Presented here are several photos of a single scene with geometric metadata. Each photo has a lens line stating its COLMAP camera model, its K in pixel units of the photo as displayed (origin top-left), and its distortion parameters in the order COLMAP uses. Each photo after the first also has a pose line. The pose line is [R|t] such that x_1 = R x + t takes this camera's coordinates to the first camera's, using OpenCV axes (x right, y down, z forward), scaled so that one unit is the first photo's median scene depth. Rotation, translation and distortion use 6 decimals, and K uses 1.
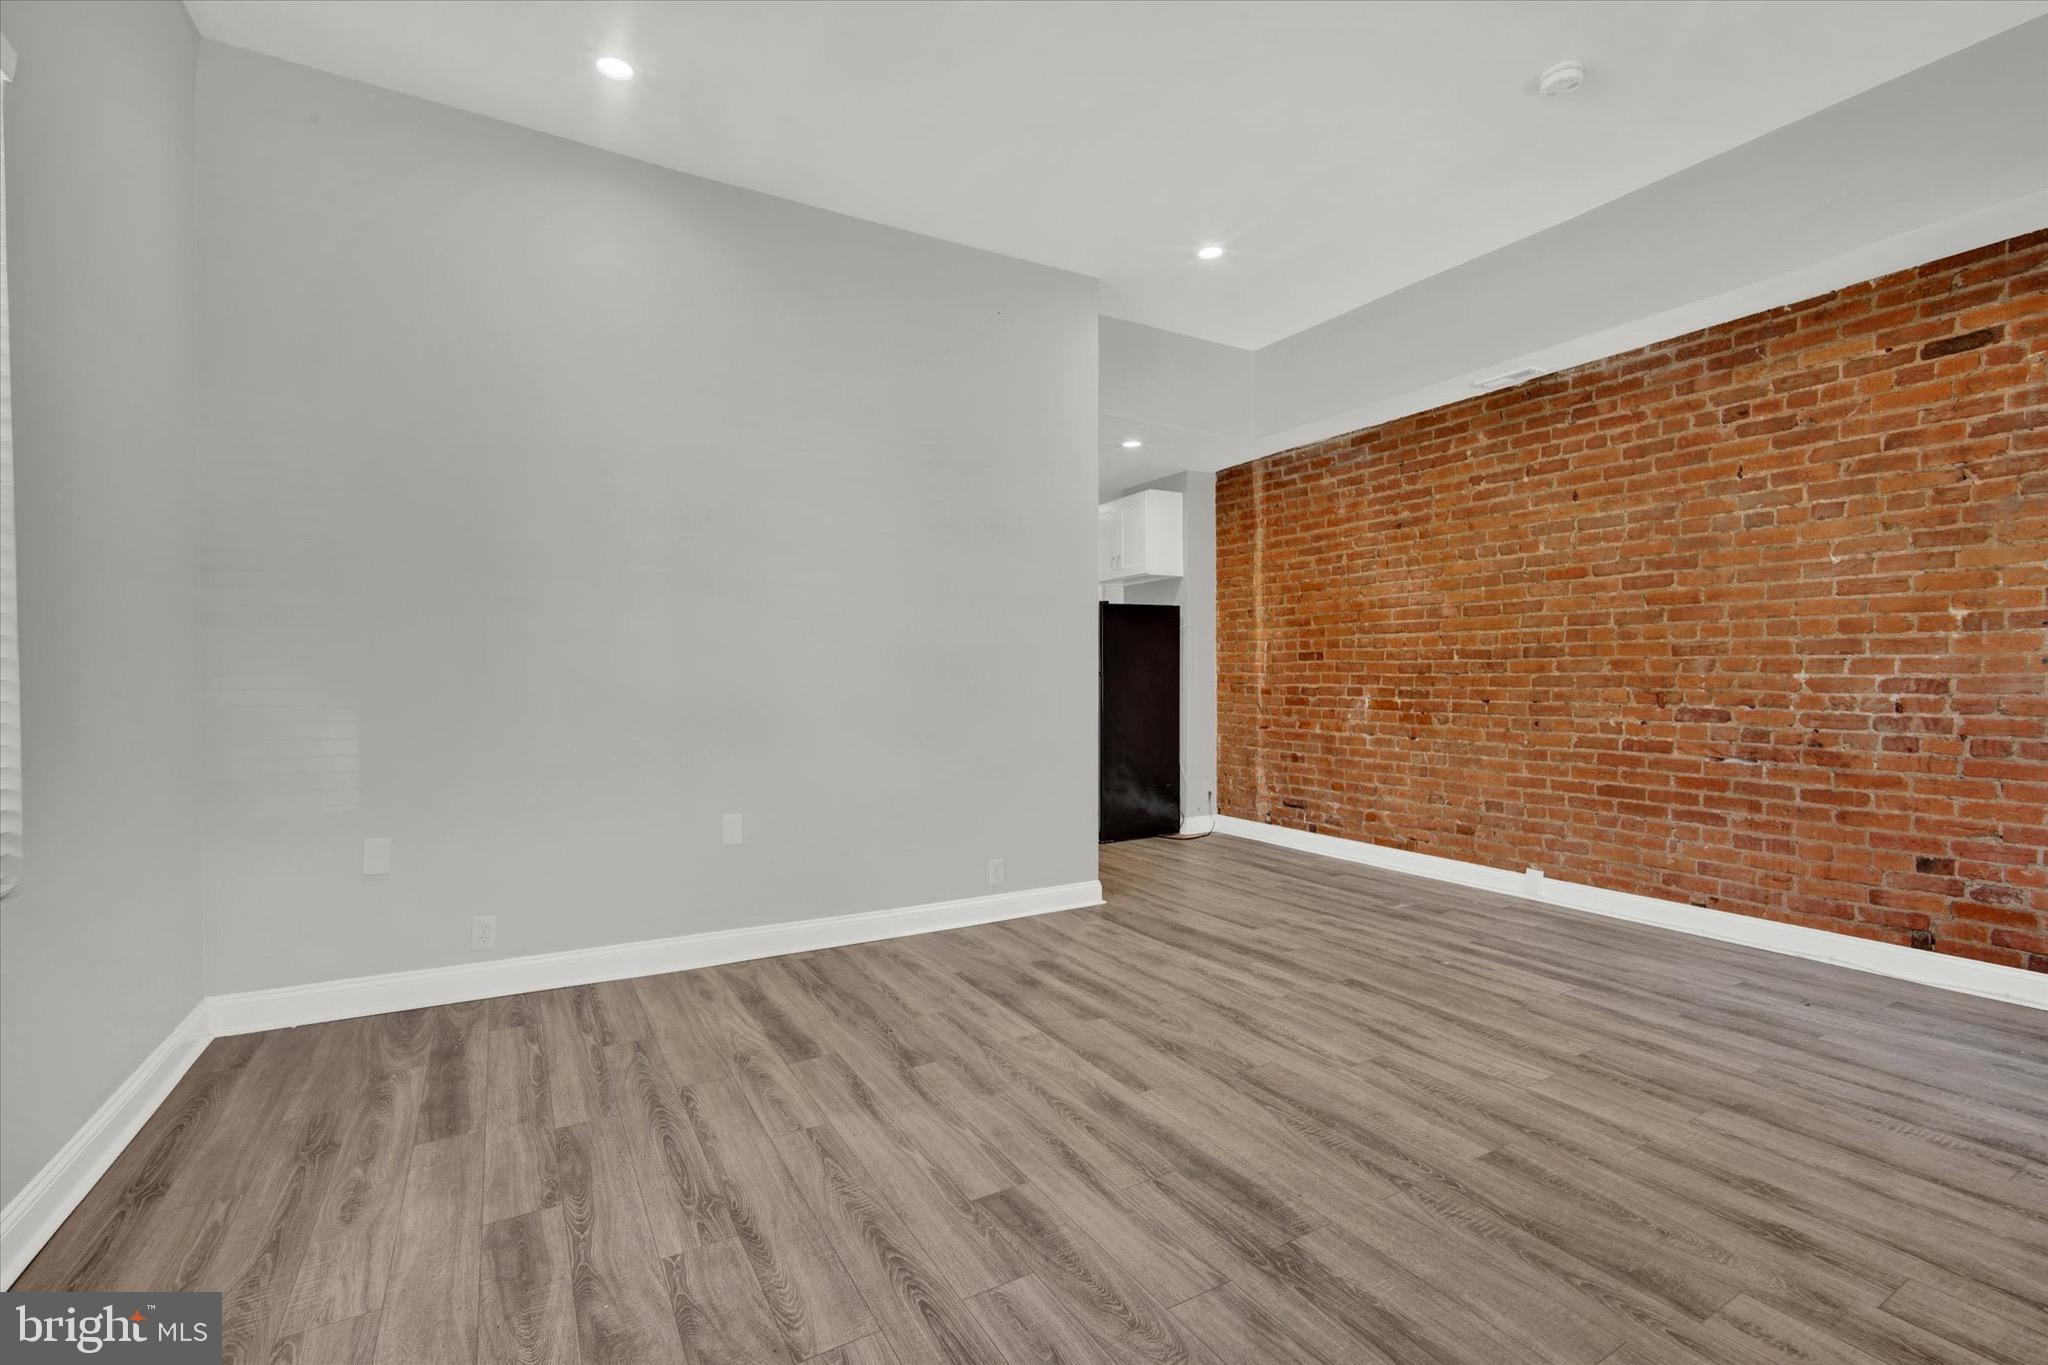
lens RADIAL K [[906.8, 0, 1026.2], [0, 906.8, 699.0], [0, 0, 1]] dist [-0.010237, 0.004284]
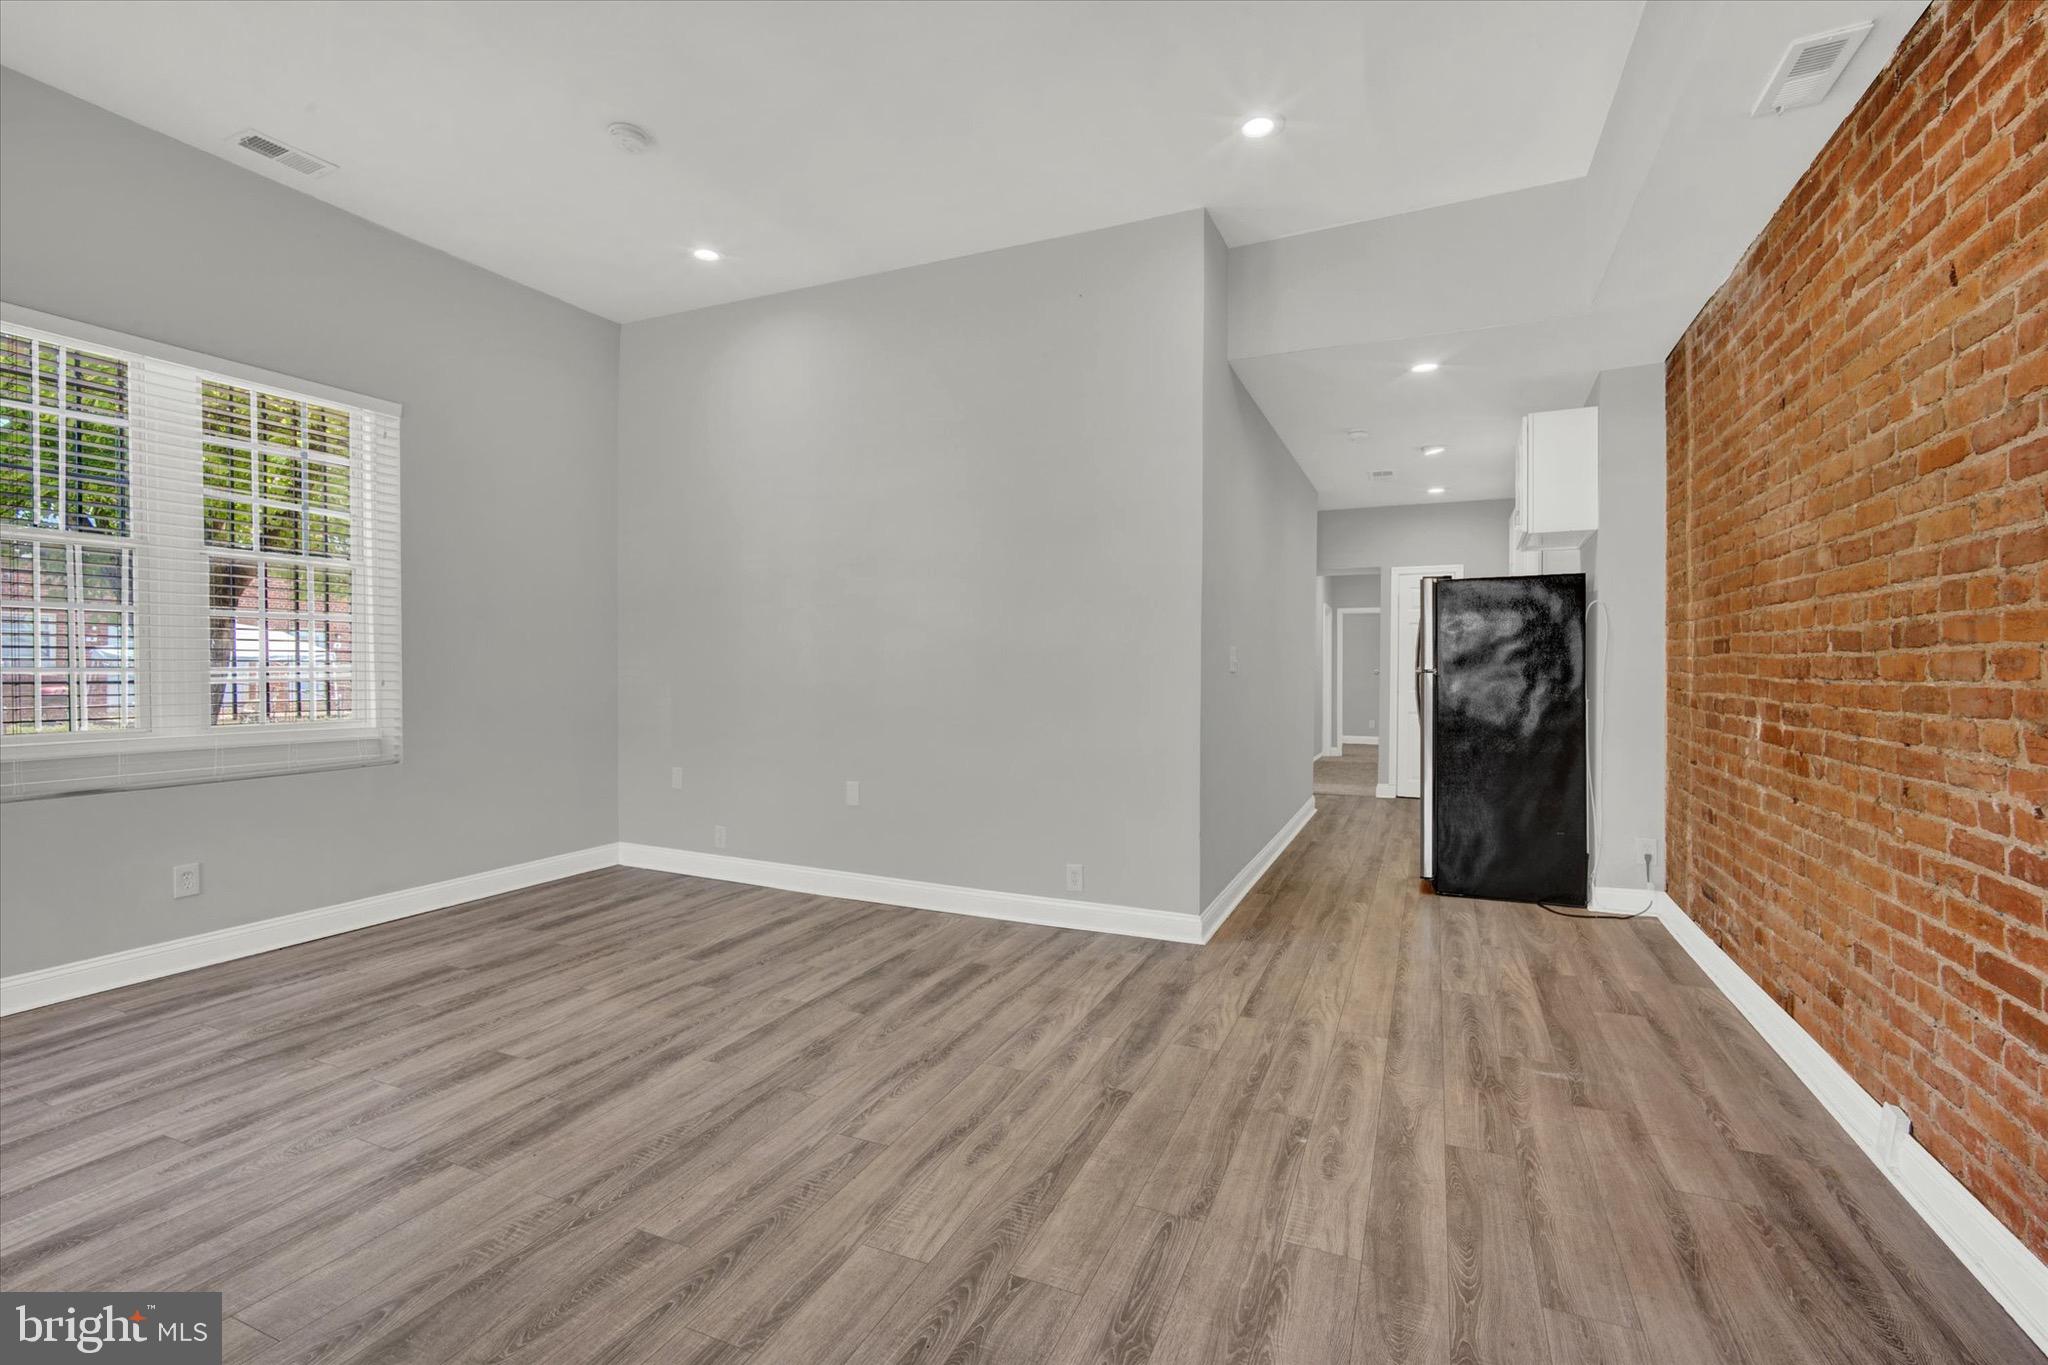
lens RADIAL K [[906.8, 0, 1018.3], [0, 906.8, 678.9], [0, 0, 1]] dist [-0.010237, 0.004284]
pose [[0.578555, 0.017215, -0.815462, 1.059627], [-0.028317, 0.999598, 0.001011, -0.027952], [0.815152, 0.022507, 0.578810, 0.583194]]
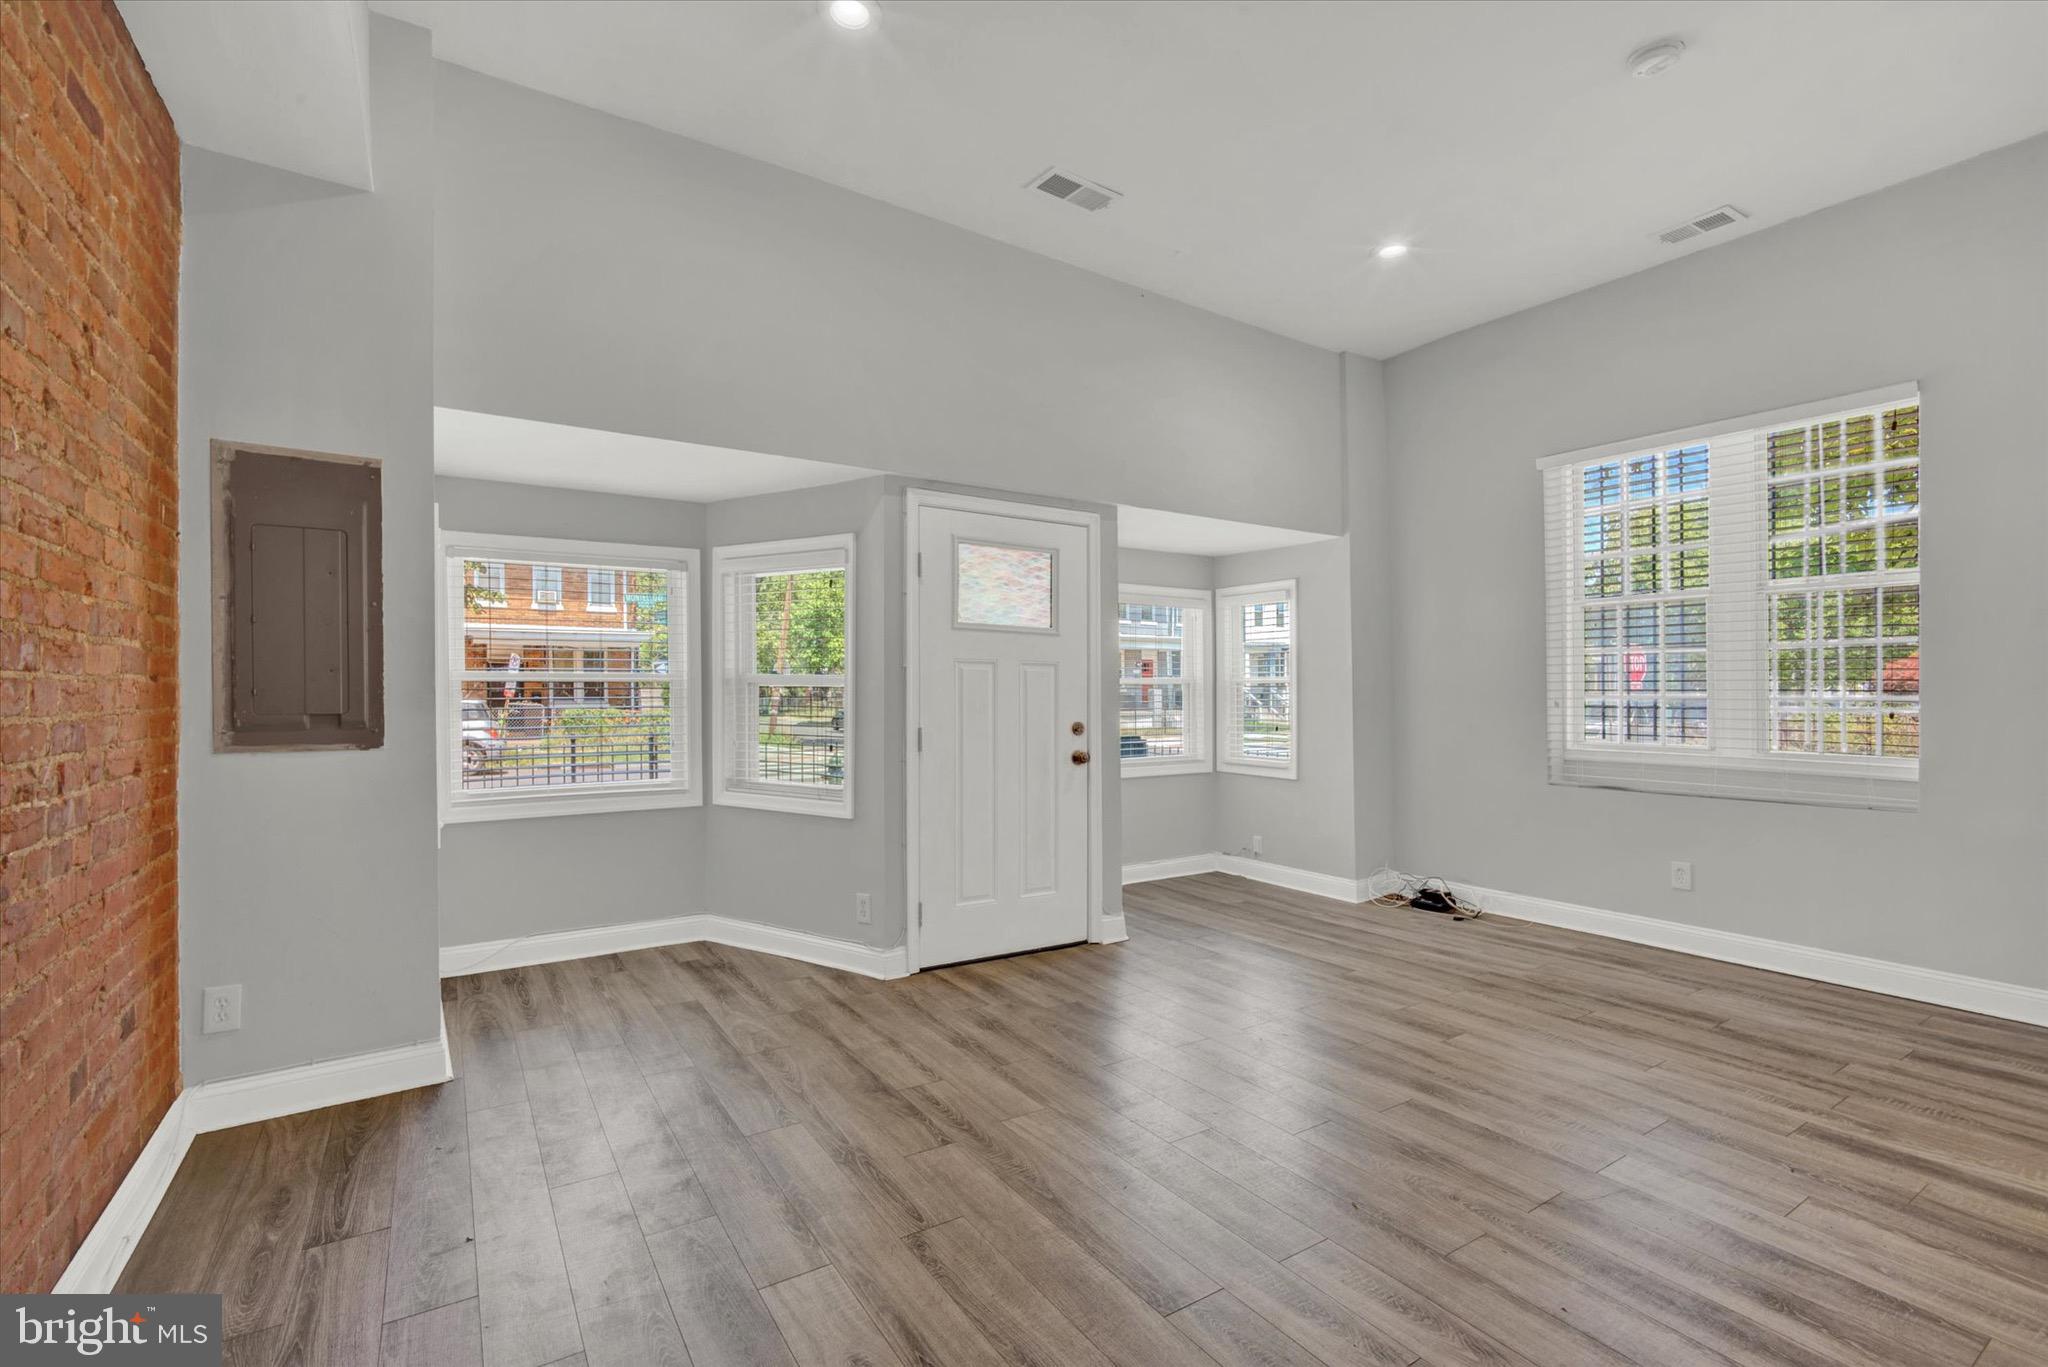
lens RADIAL K [[906.8, 0, 1024.5], [0, 906.8, 684.7], [0, 0, 1]] dist [-0.010237, 0.004284]
pose [[-0.998828, 0.008611, -0.047623, 0.542636], [0.007735, 0.999798, 0.018533, -0.063181], [0.047773, 0.018143, -0.998693, 1.762574]]
